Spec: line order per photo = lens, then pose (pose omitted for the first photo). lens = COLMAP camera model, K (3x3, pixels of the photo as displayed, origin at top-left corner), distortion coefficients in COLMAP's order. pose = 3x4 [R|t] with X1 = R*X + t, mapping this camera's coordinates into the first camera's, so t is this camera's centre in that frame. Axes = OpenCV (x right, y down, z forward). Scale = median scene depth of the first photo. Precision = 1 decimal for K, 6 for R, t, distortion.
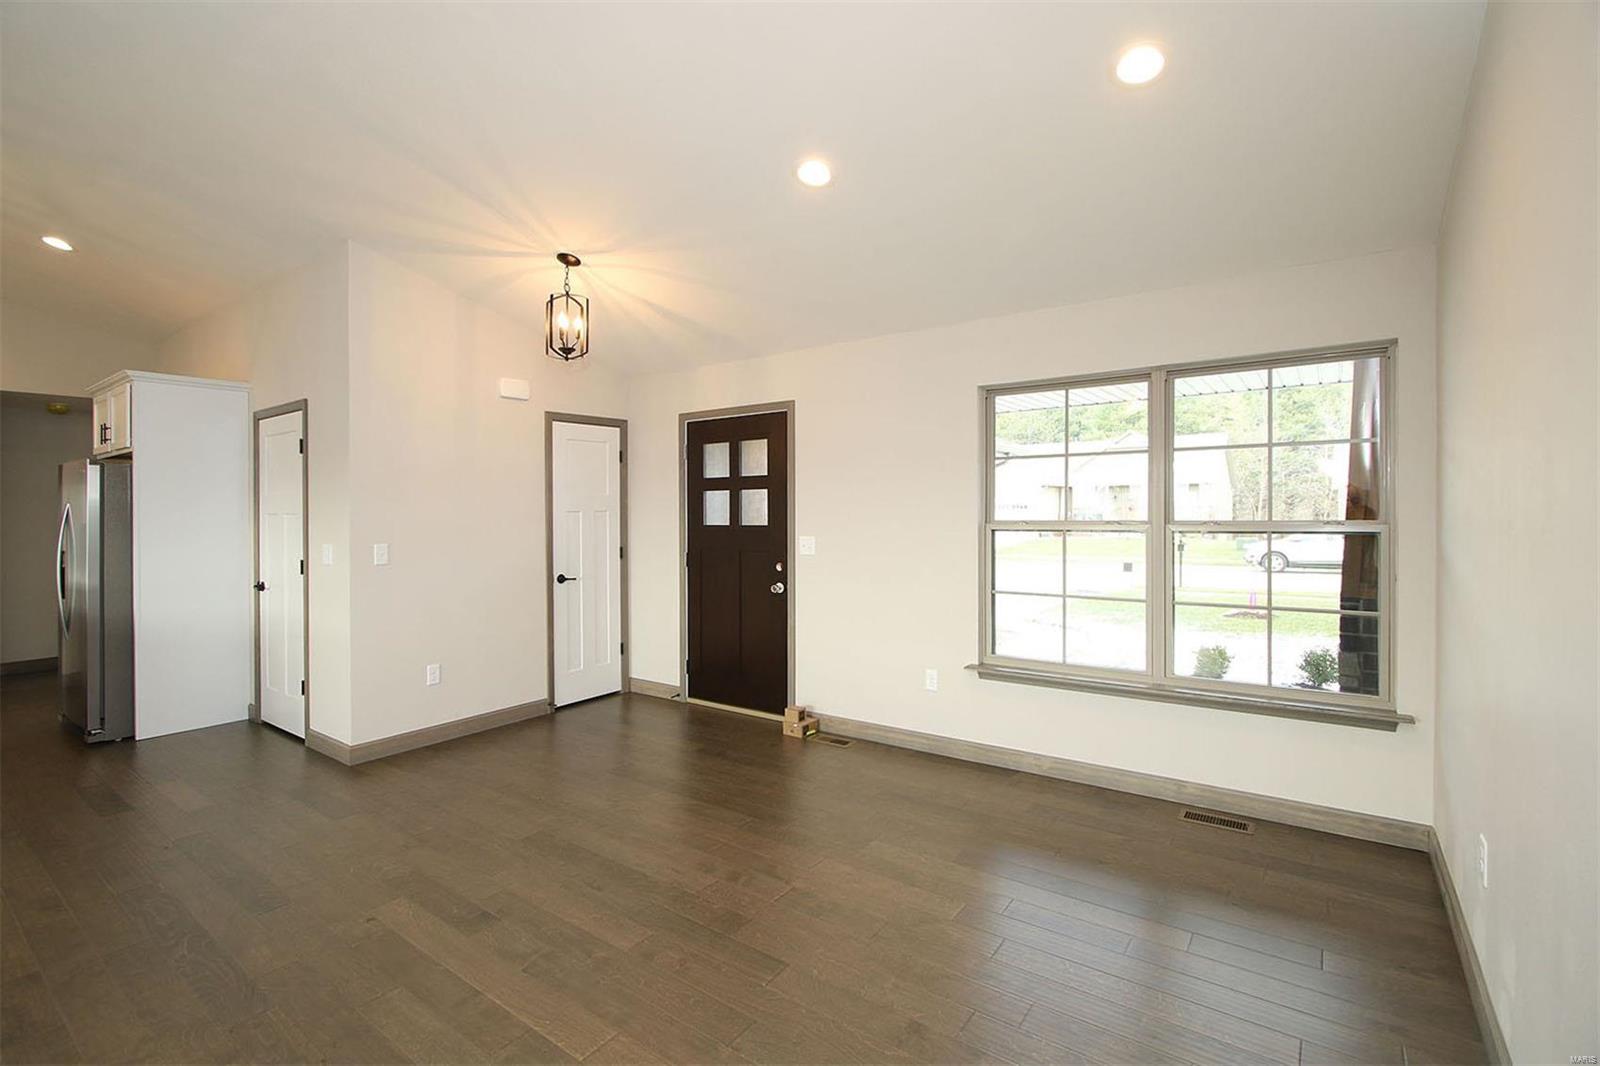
lens RADIAL K [[731.9, 0, 802.4], [0, 731.9, 504.1], [0, 0, 1]] dist [-0.012119, 0.002195]
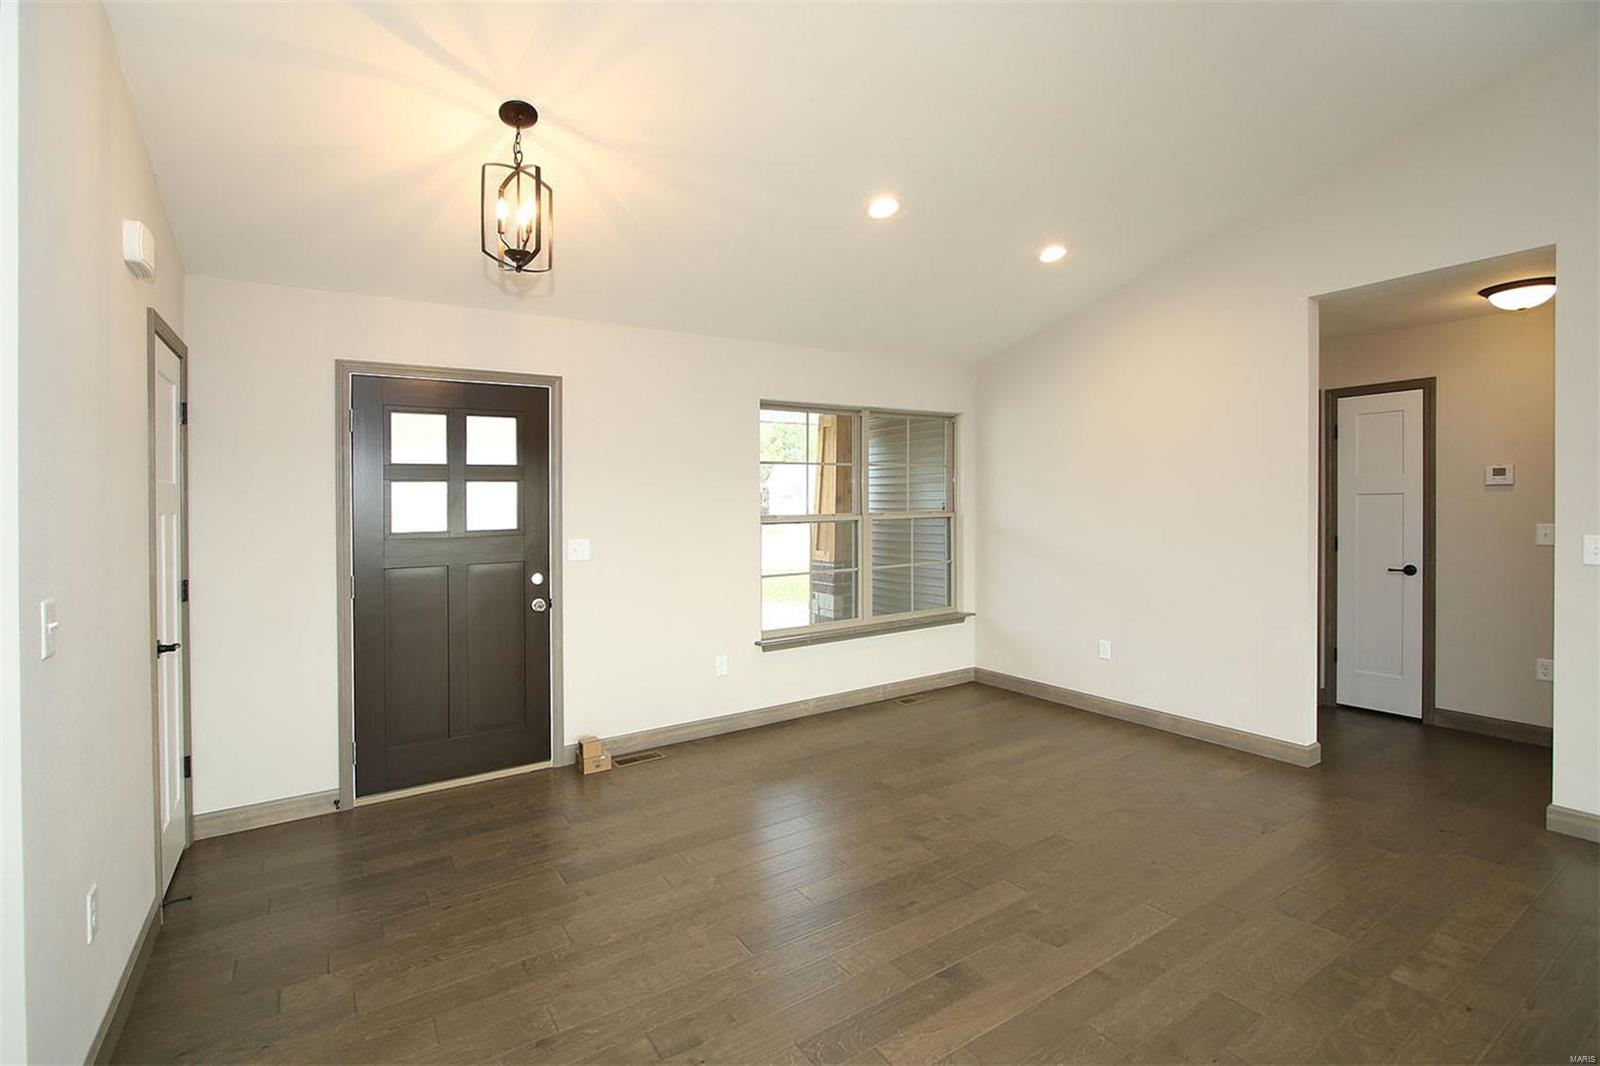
lens RADIAL K [[731.9, 0, 788.0], [0, 731.9, 493.2], [0, 0, 1]] dist [-0.012119, 0.002195]
pose [[0.353494, 0.018603, 0.935252, -0.704967], [0.008287, 0.999701, -0.023017, 0.012371], [-0.935400, 0.015887, 0.353234, 0.467764]]
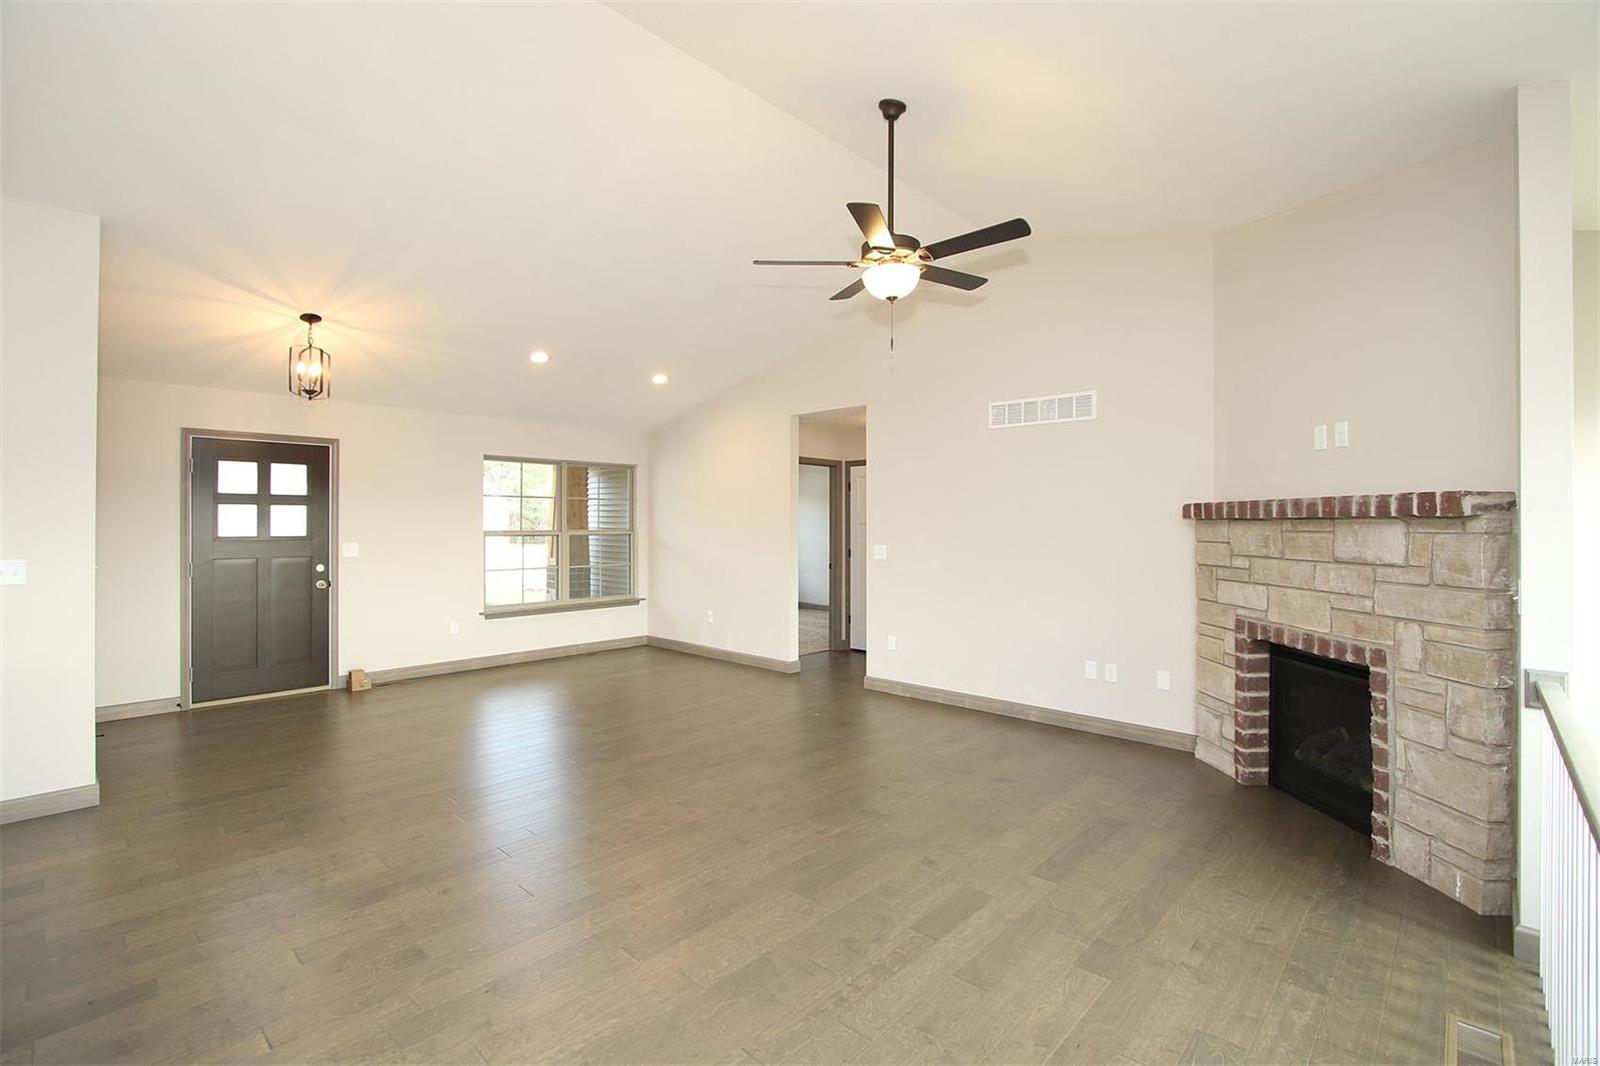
lens RADIAL K [[731.9, 0, 791.4], [0, 731.9, 525.8], [0, 0, 1]] dist [-0.012119, 0.002195]
pose [[0.124433, 0.005330, 0.992214, -1.205832], [-0.010038, 0.999941, -0.004113, 0.009820], [-0.992177, -0.009448, 0.124479, 0.040220]]
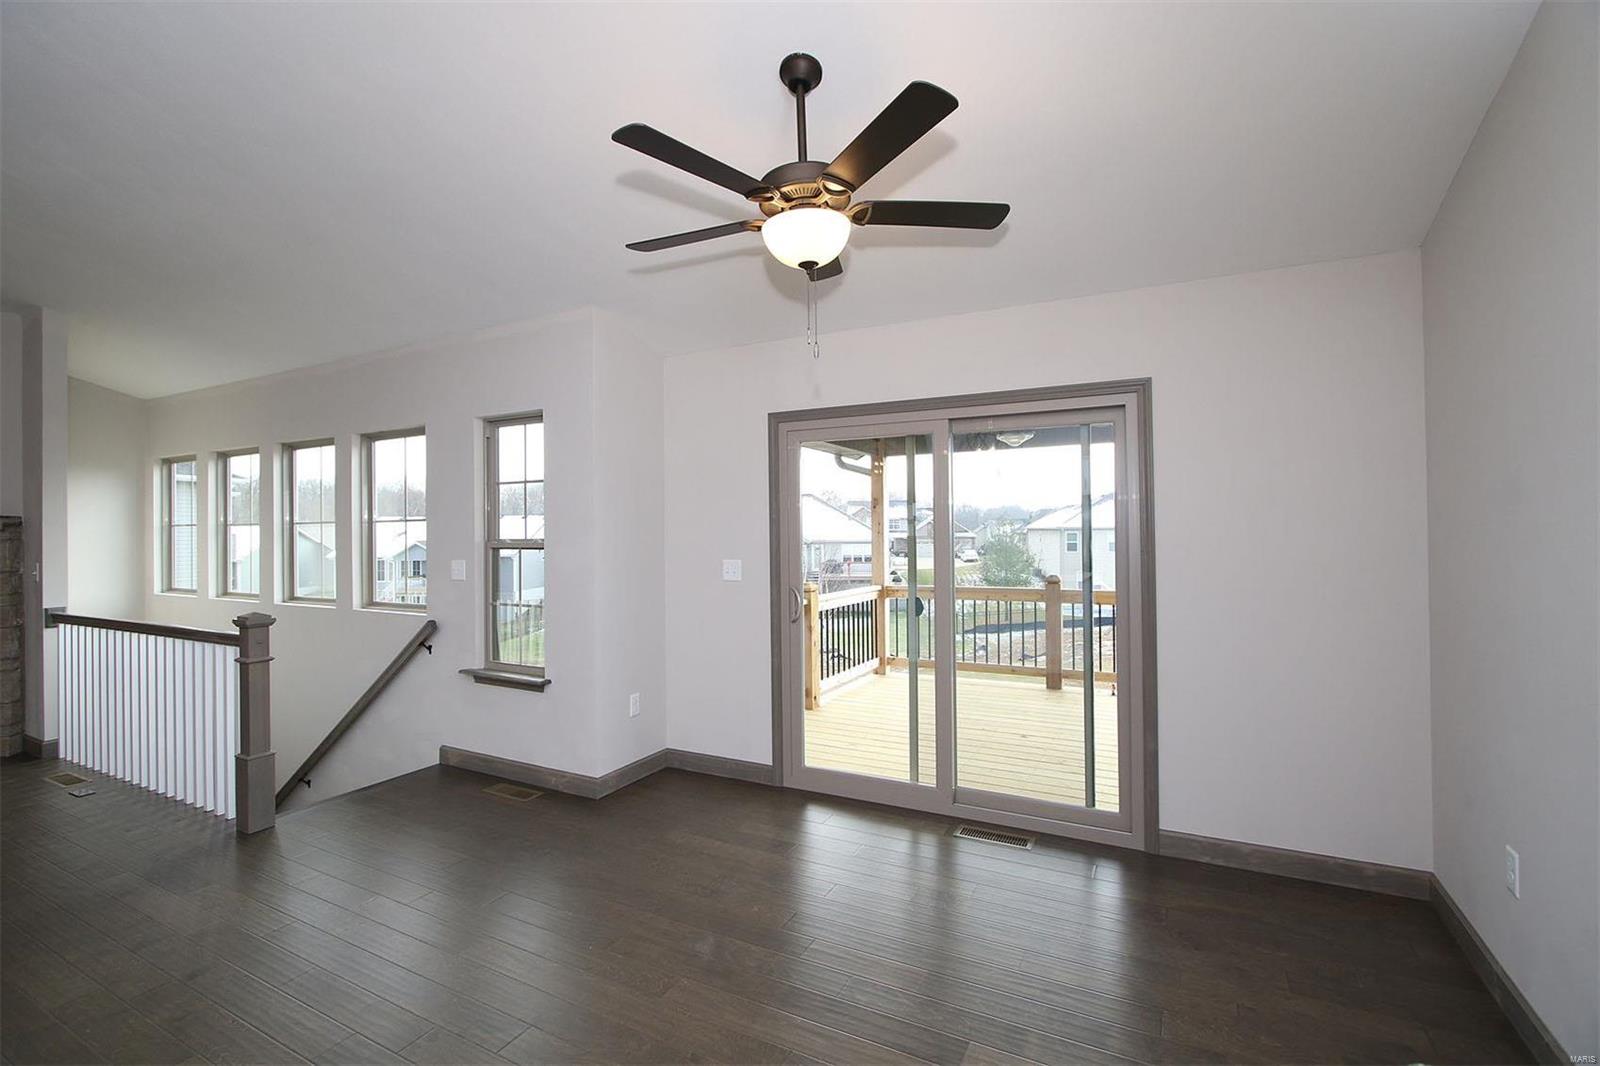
lens RADIAL K [[731.9, 0, 791.7], [0, 731.9, 522.4], [0, 0, 1]] dist [-0.012119, 0.002195]
pose [[-0.990487, 0.019580, -0.136208, -1.507420], [0.021889, 0.999641, -0.015476, 0.023104], [0.135856, -0.018311, -0.990559, 0.697873]]
